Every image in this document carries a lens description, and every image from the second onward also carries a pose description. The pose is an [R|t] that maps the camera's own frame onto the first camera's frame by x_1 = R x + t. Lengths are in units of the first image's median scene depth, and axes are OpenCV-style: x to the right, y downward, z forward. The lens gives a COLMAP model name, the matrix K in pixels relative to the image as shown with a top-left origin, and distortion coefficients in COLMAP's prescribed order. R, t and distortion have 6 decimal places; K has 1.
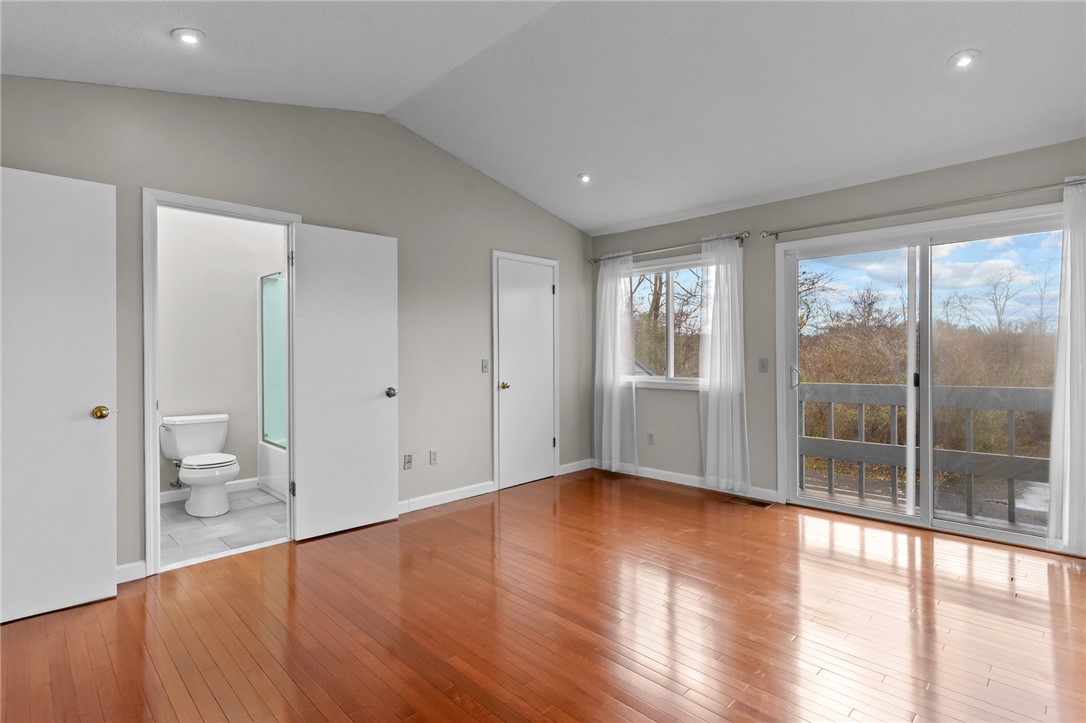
lens RADIAL K [[529.2, 0, 544.1], [0, 529.2, 359.0], [0, 0, 1]] dist [-0.018623, -0.000025]
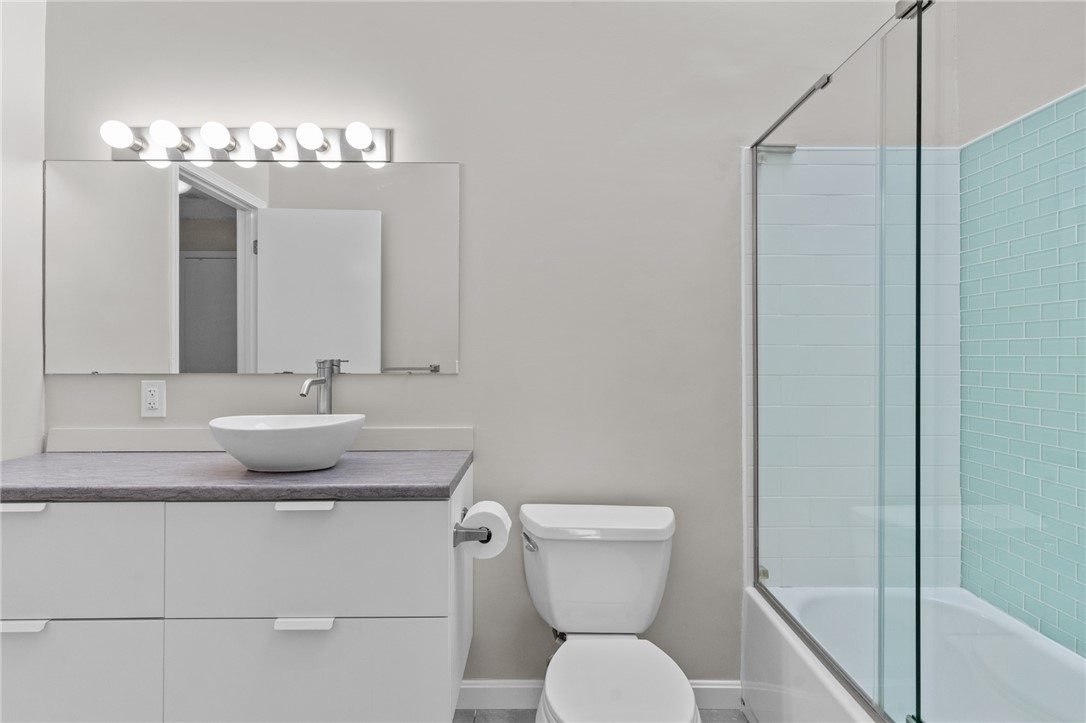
lens RADIAL K [[546.3, 0, 546.3], [0, 546.3, 330.2], [0, 0, 1]] dist [-0.003278, -0.000555]
pose [[0.714529, -0.022812, -0.699234, -0.401346], [-0.006642, 0.999202, -0.039385, -0.013689], [0.699574, 0.032786, 0.713807, 0.673658]]
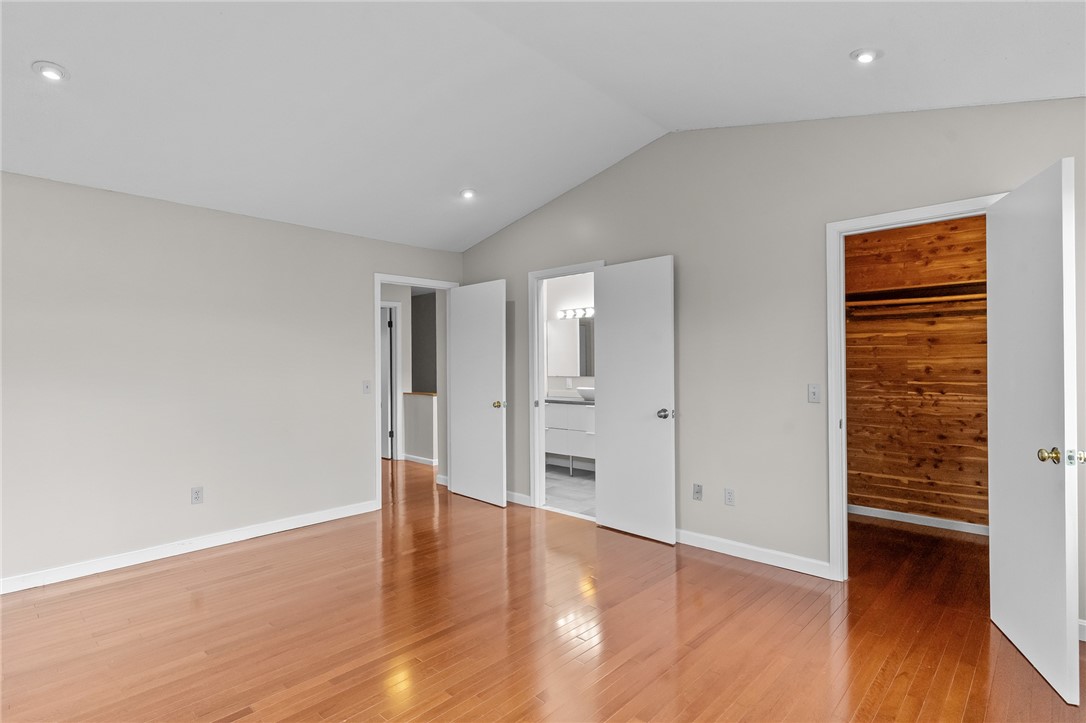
lens RADIAL K [[518.3, 0, 542.3], [0, 518.3, 372.9], [0, 0, 1]] dist [0.000925, 0.000160]
pose [[0.030446, 0.006645, -0.999514, 0.583523], [-0.013017, 0.999896, 0.006251, -0.014156], [0.999452, 0.012820, 0.030529, 0.639675]]
